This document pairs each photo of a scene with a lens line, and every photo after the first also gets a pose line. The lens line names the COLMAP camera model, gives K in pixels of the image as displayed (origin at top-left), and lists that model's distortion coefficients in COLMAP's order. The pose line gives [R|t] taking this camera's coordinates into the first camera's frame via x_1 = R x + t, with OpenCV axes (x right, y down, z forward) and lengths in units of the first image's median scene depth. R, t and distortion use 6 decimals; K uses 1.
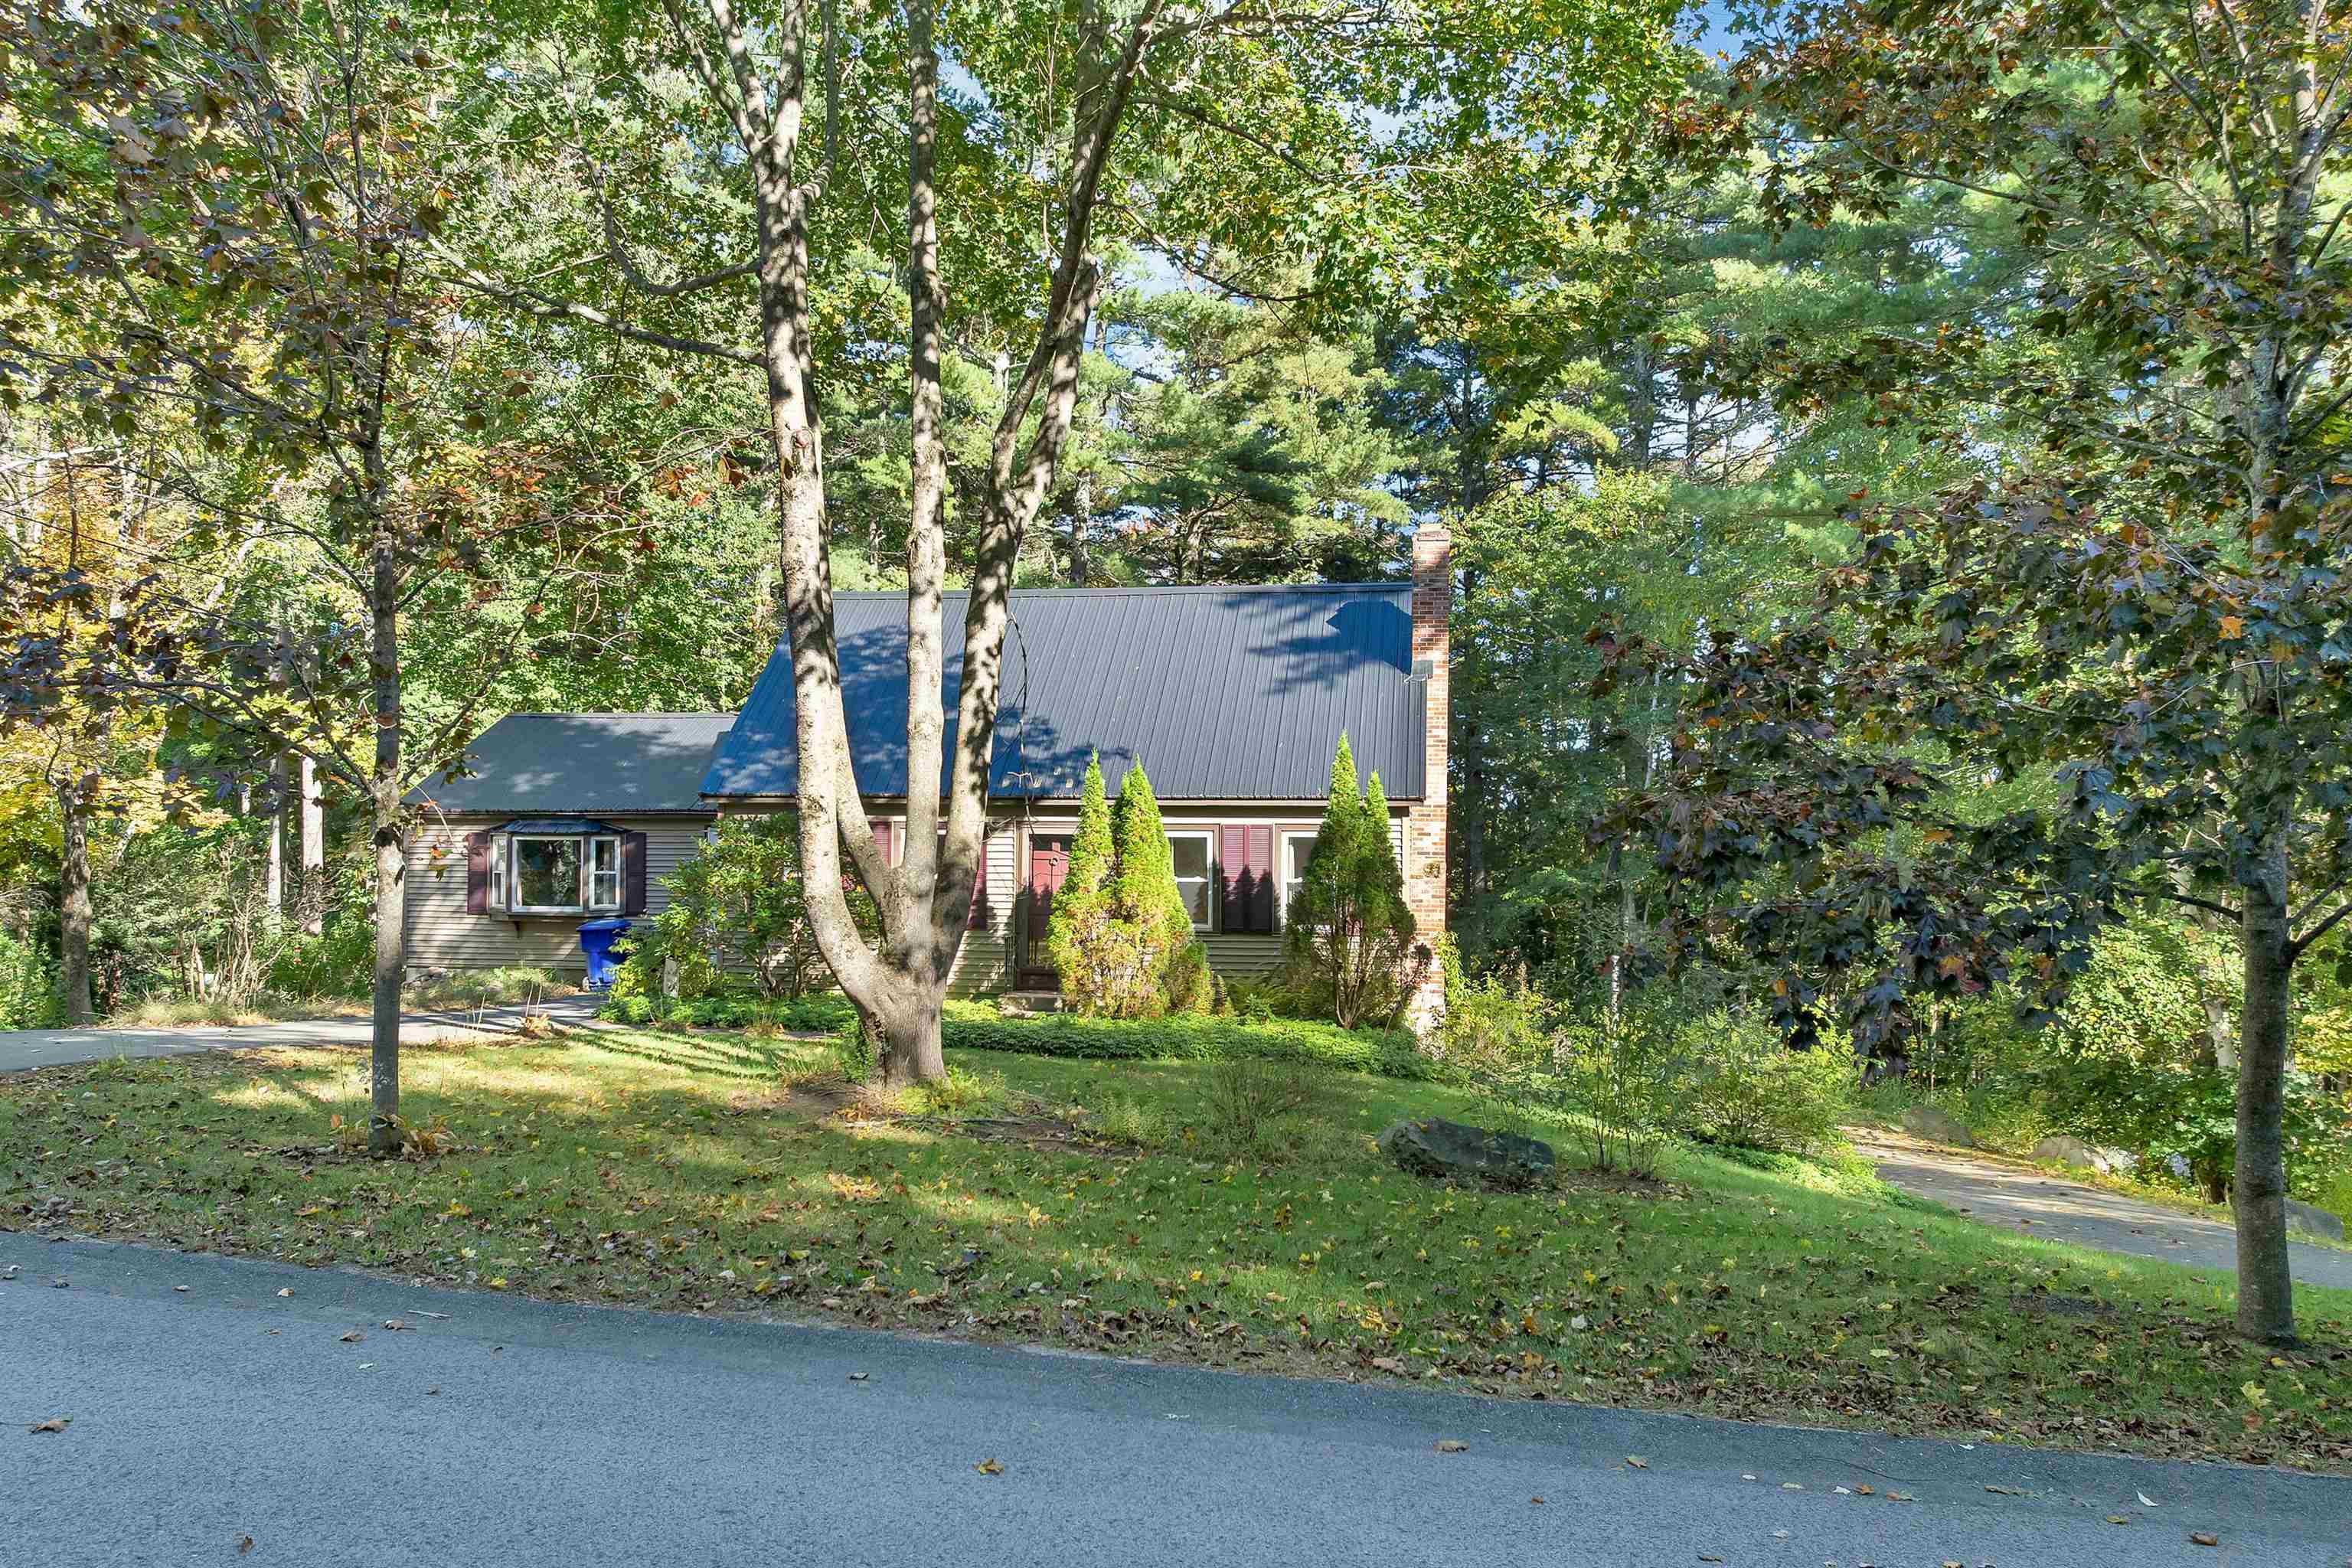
lens RADIAL K [[1630.2, 0, 1186.5], [0, 1630.2, 814.2], [0, 0, 1]] dist [-0.032615, 0.000725]
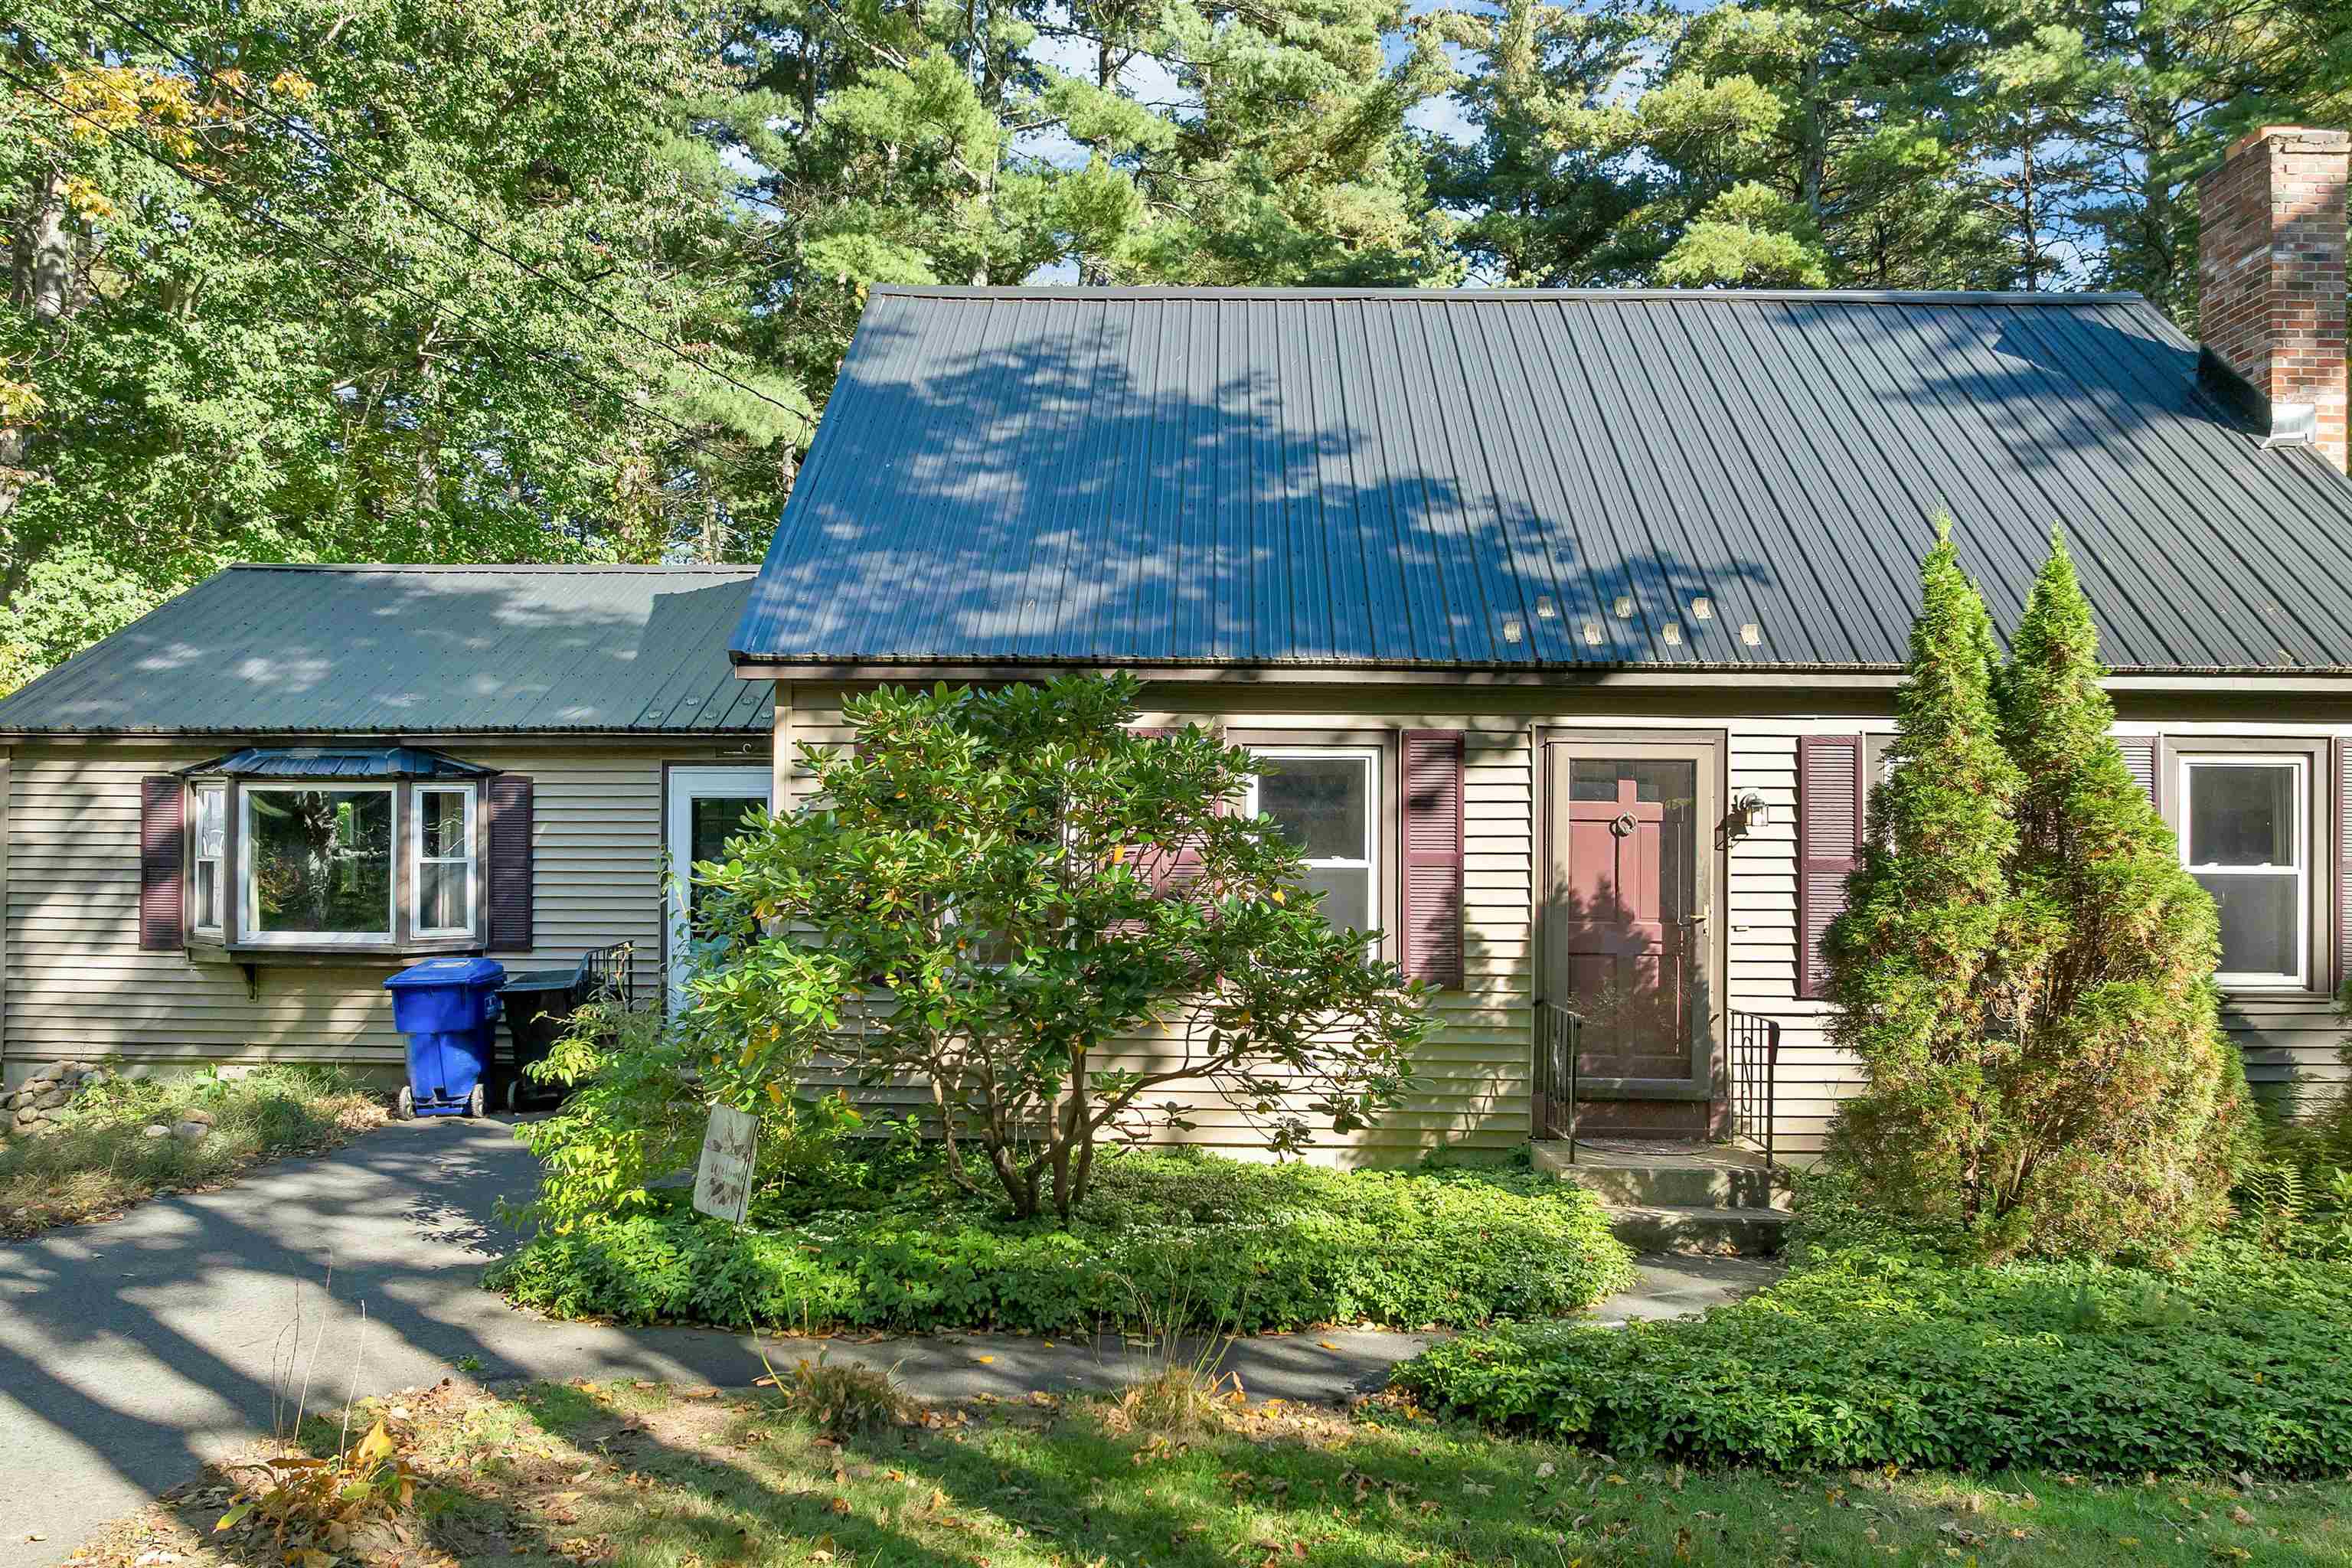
lens RADIAL K [[1630.2, 0, 1186.5], [0, 1630.2, 814.2], [0, 0, 1]] dist [-0.032615, 0.000725]
pose [[0.990714, 0.000923, 0.135962, -0.209558], [-0.001441, 0.999992, 0.003710, 0.020909], [-0.135958, -0.003872, 0.990707, 0.507051]]
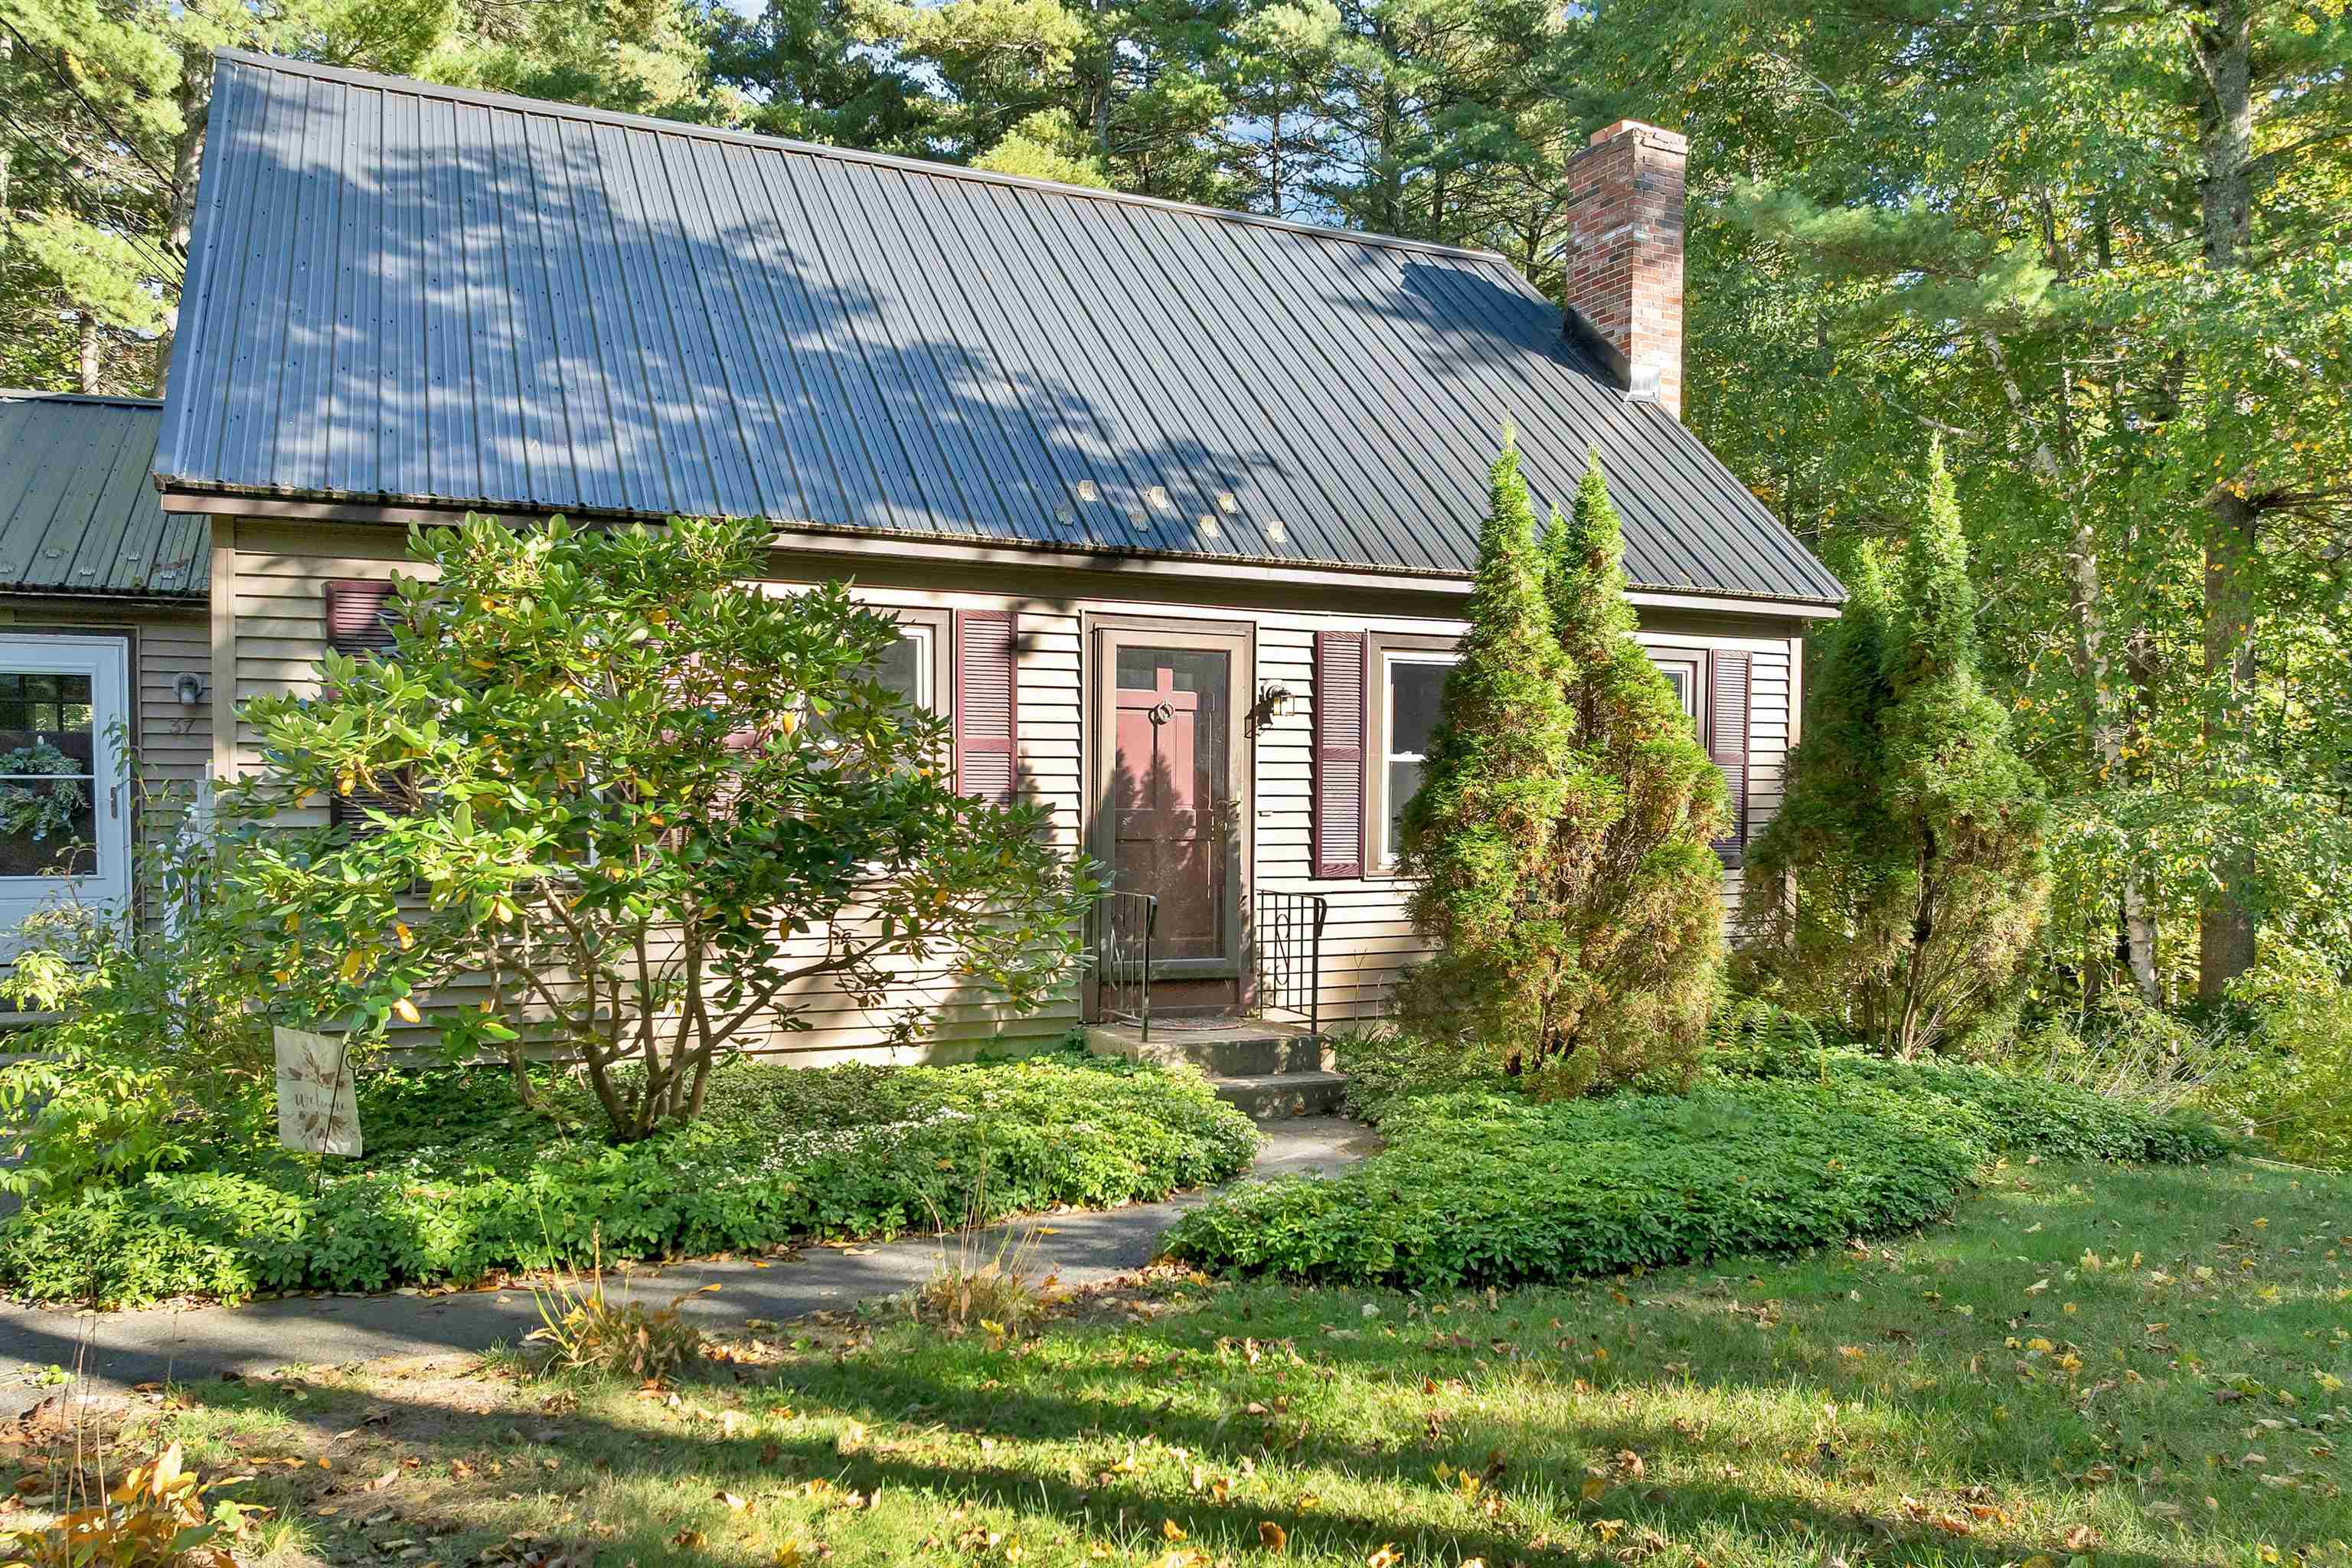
lens RADIAL K [[1667.8, 0, 1133.8], [0, 1667.8, 789.6], [0, 0, 1]] dist [0.028317, -0.131786]
pose [[0.839690, -0.005557, 0.543037, -0.272379], [-0.013741, 0.999410, 0.031475, 0.029769], [-0.542891, -0.033892, 0.839119, 0.537595]]
